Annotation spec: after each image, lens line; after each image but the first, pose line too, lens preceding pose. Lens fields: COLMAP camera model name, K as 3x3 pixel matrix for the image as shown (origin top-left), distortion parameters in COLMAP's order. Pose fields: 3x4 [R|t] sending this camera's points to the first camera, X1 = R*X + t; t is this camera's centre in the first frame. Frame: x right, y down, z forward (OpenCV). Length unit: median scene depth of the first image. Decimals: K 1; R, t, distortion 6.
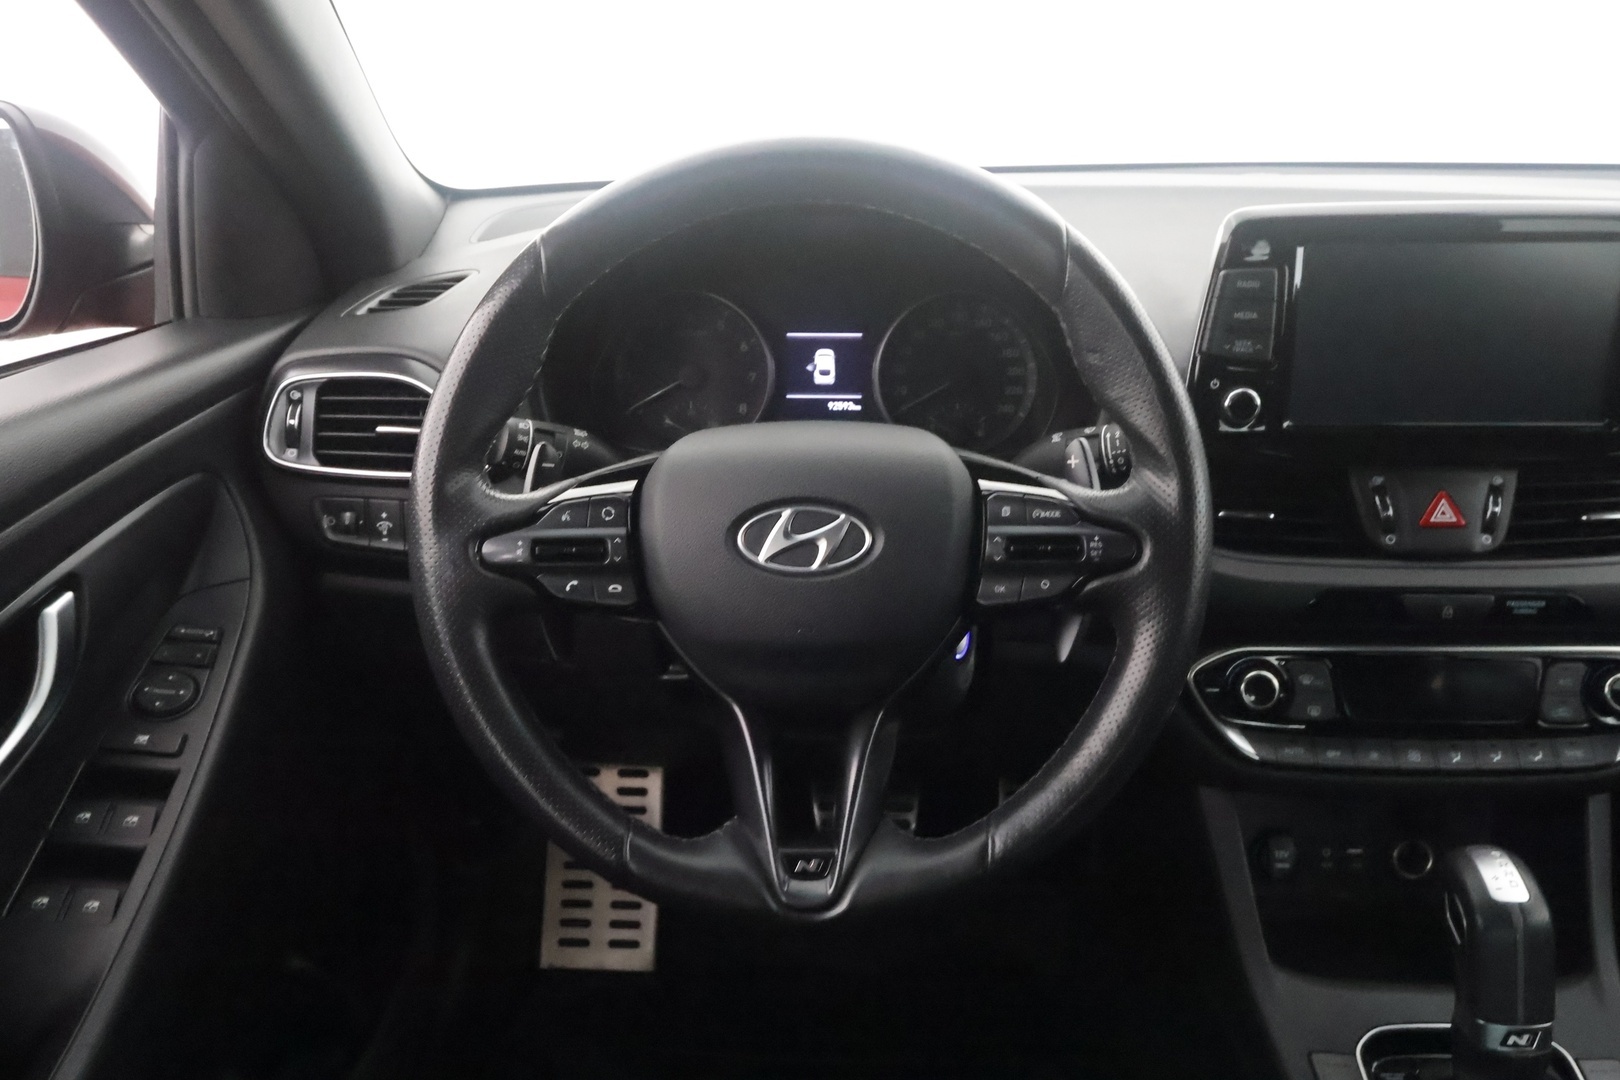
lens RADIAL K [[1263.9, 0, 810.2], [0, 1263.9, 546.7], [0, 0, 1]] dist [-0.011965, 0.010983]
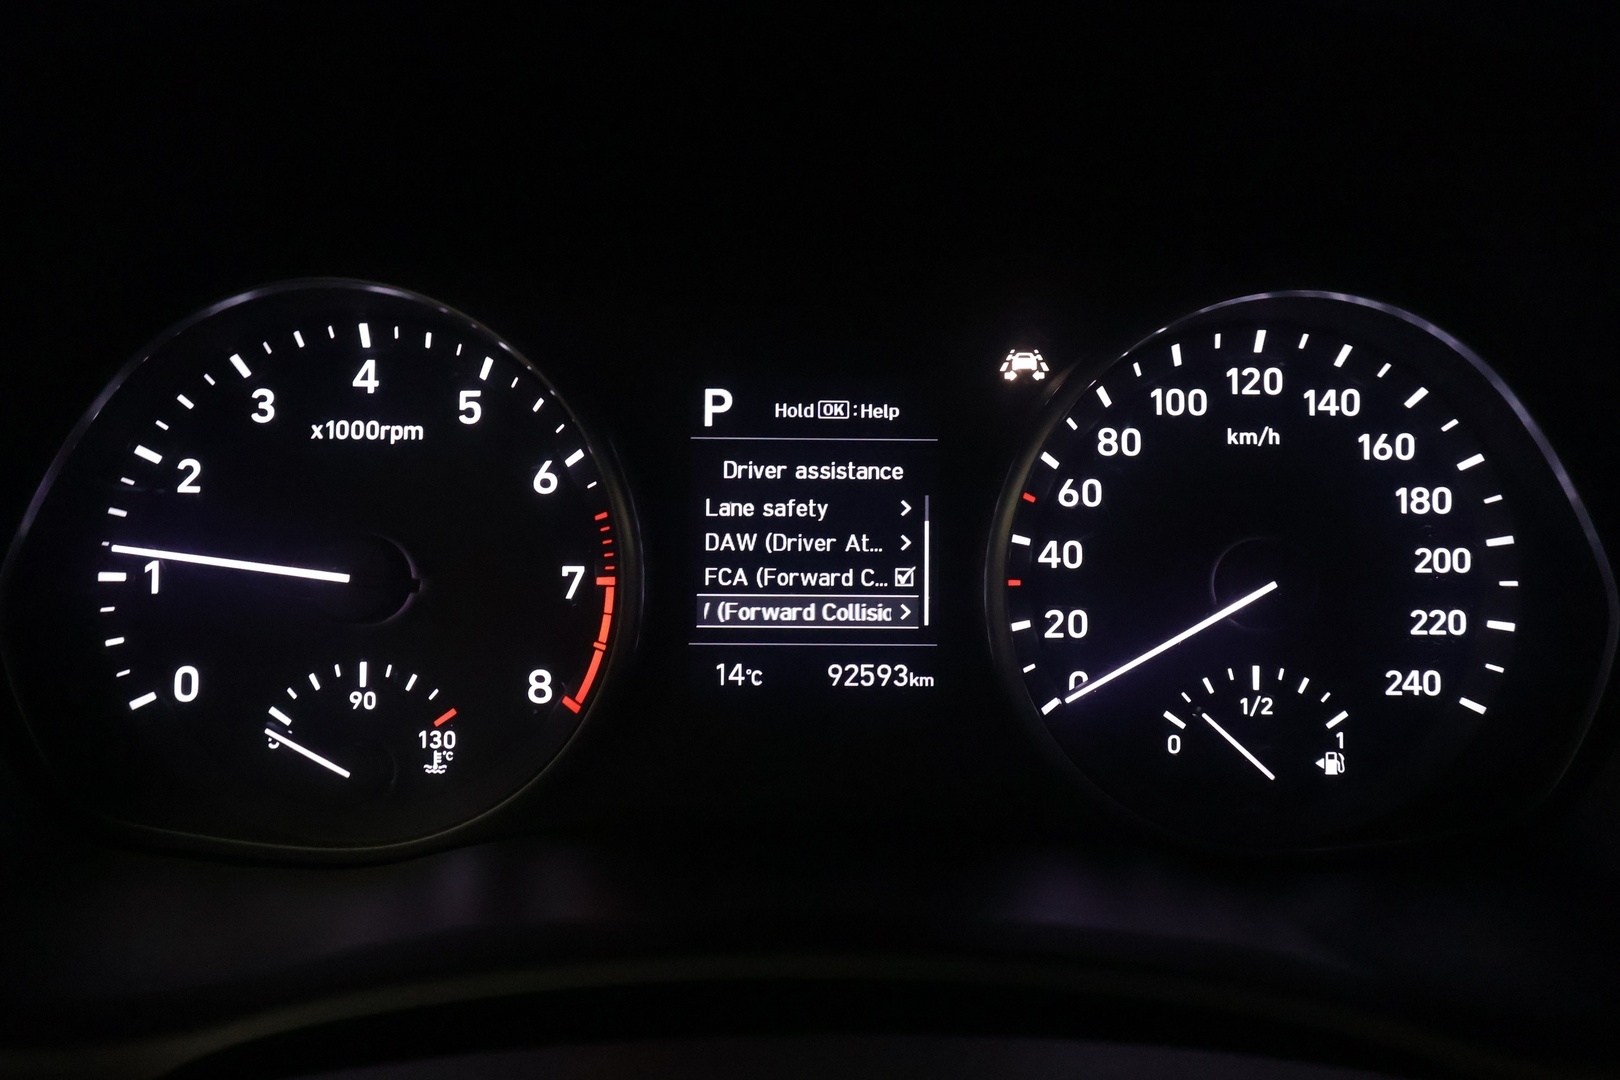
lens RADIAL K [[1263.9, 0, 821.8], [0, 1263.9, 531.9], [0, 0, 1]] dist [-0.011965, 0.010983]
pose [[0.998861, 0.000050, 0.047725, -0.001448], [0.004465, 0.995516, -0.094489, -0.151374], [-0.047515, 0.094594, 0.994381, 0.903319]]
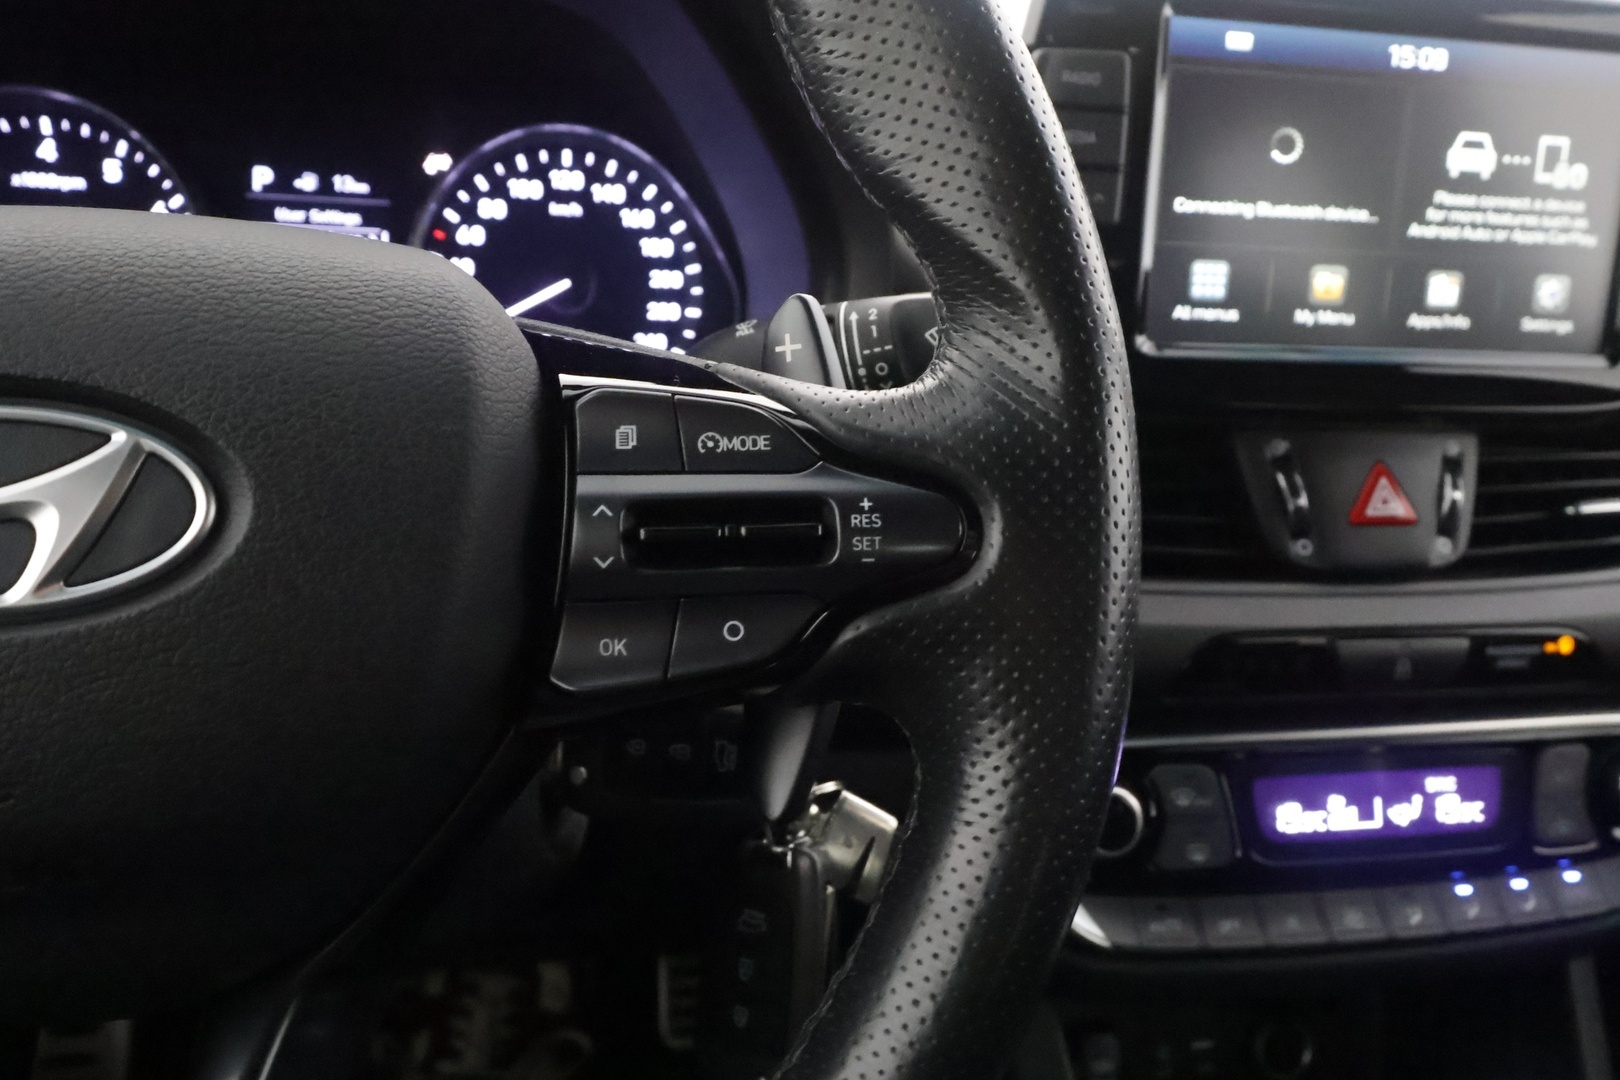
lens RADIAL K [[1263.9, 0, 802.2], [0, 1263.9, 541.5], [0, 0, 1]] dist [-0.011965, 0.010983]
pose [[0.967443, -0.007927, 0.252967, 0.096450], [0.023160, 0.998089, -0.057296, 0.021767], [-0.252029, 0.061290, 0.965777, 0.548509]]
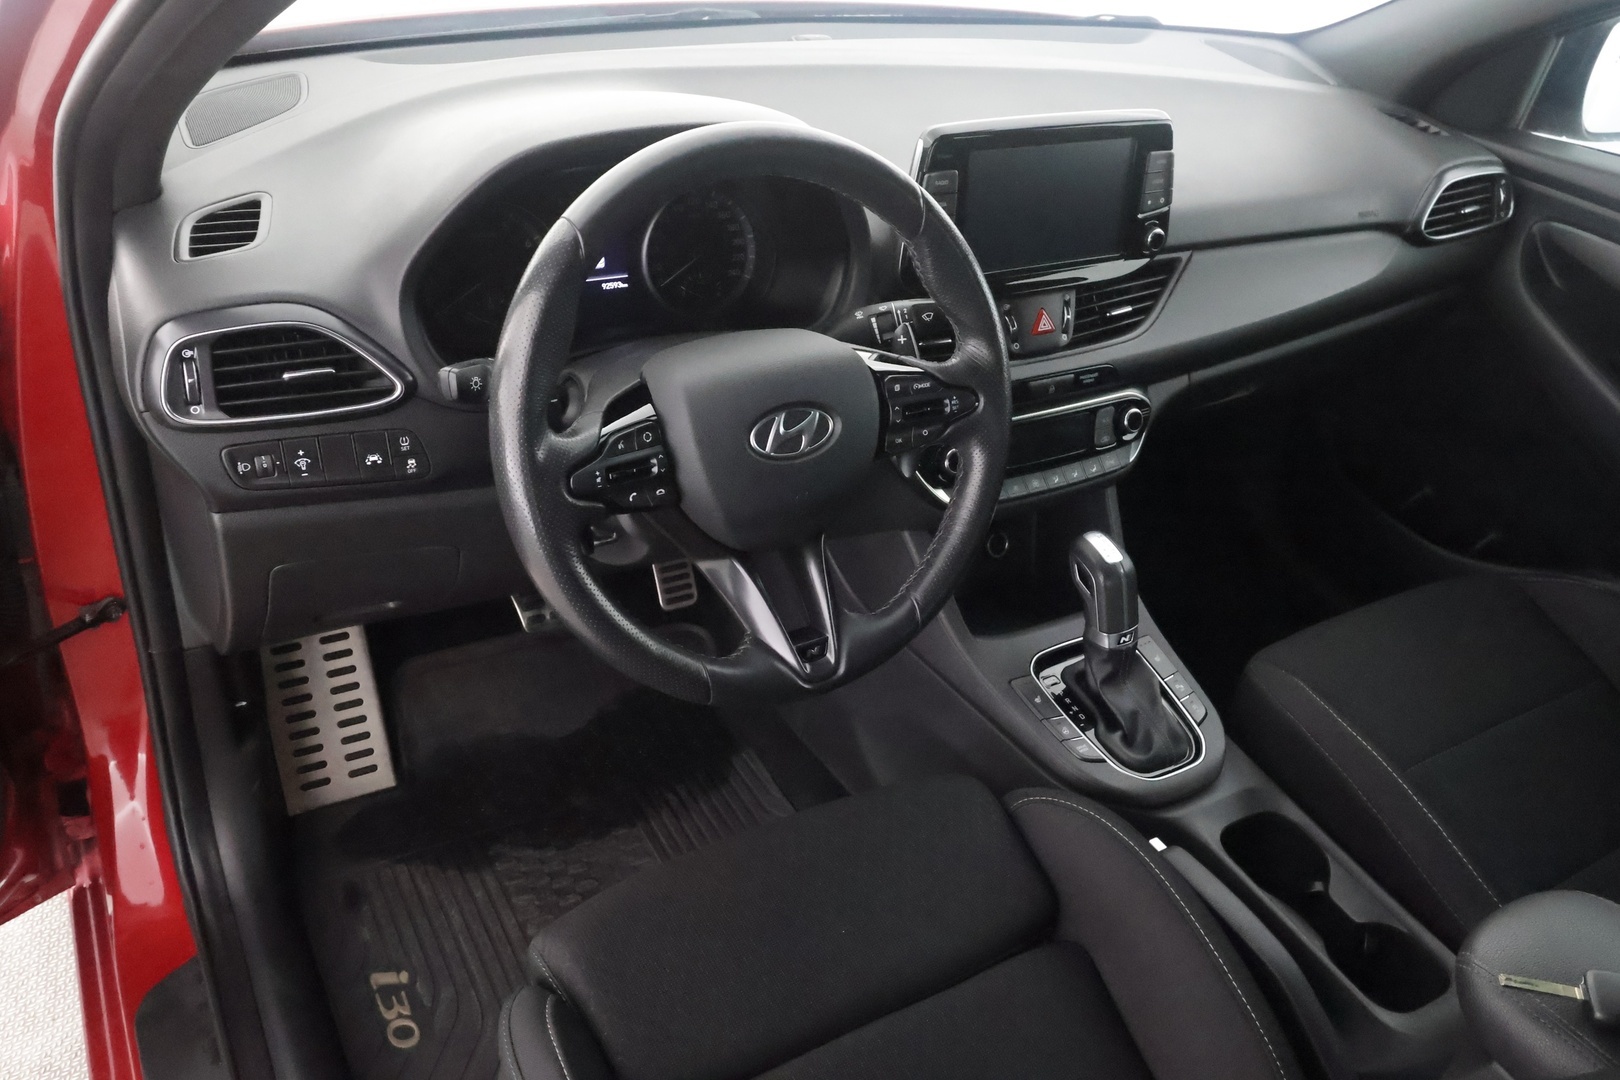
lens RADIAL K [[1263.9, 0, 805.5], [0, 1263.9, 532.0], [0, 0, 1]] dist [-0.011965, 0.010983]
pose [[0.836373, -0.217044, 0.503361, -0.613611], [0.105854, 0.964938, 0.240188, -0.198929], [-0.537843, -0.147604, 0.830023, -0.158121]]
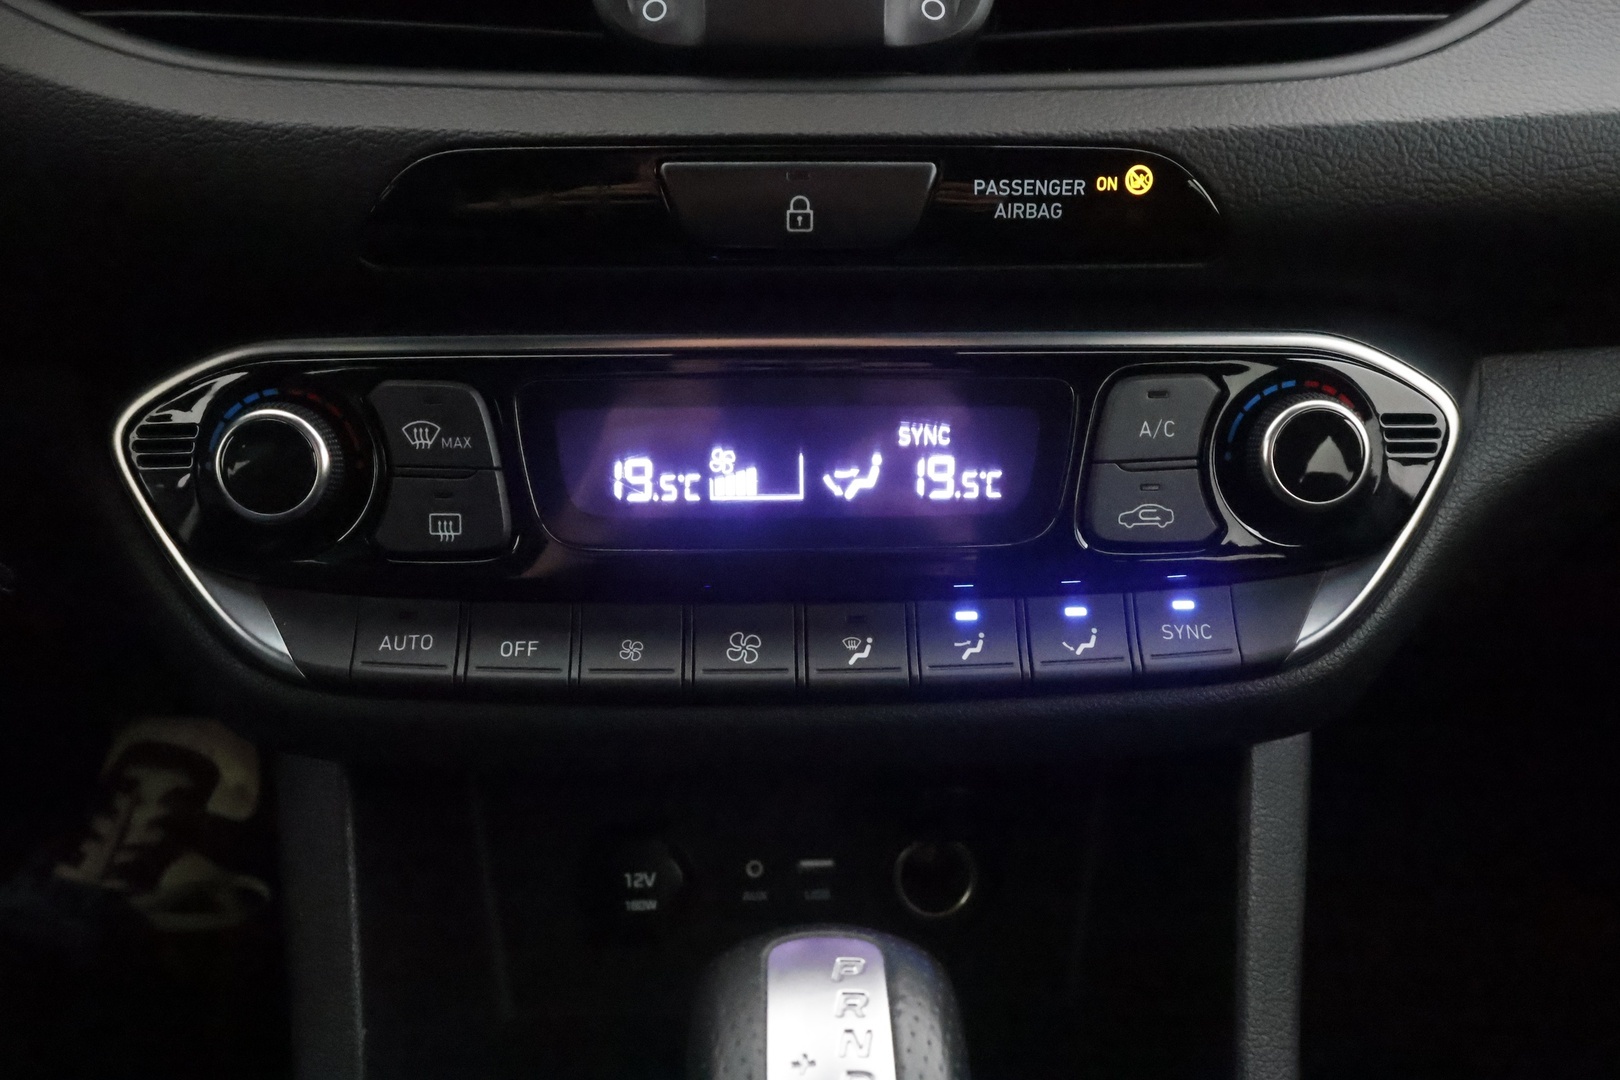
lens RADIAL K [[1263.9, 0, 818.1], [0, 1263.9, 538.4], [0, 0, 1]] dist [-0.011965, 0.010983]
pose [[0.997037, -0.018078, 0.074771, 0.530521], [0.013919, 0.998346, 0.055777, 0.129604], [-0.075656, -0.054571, 0.995640, 0.728301]]
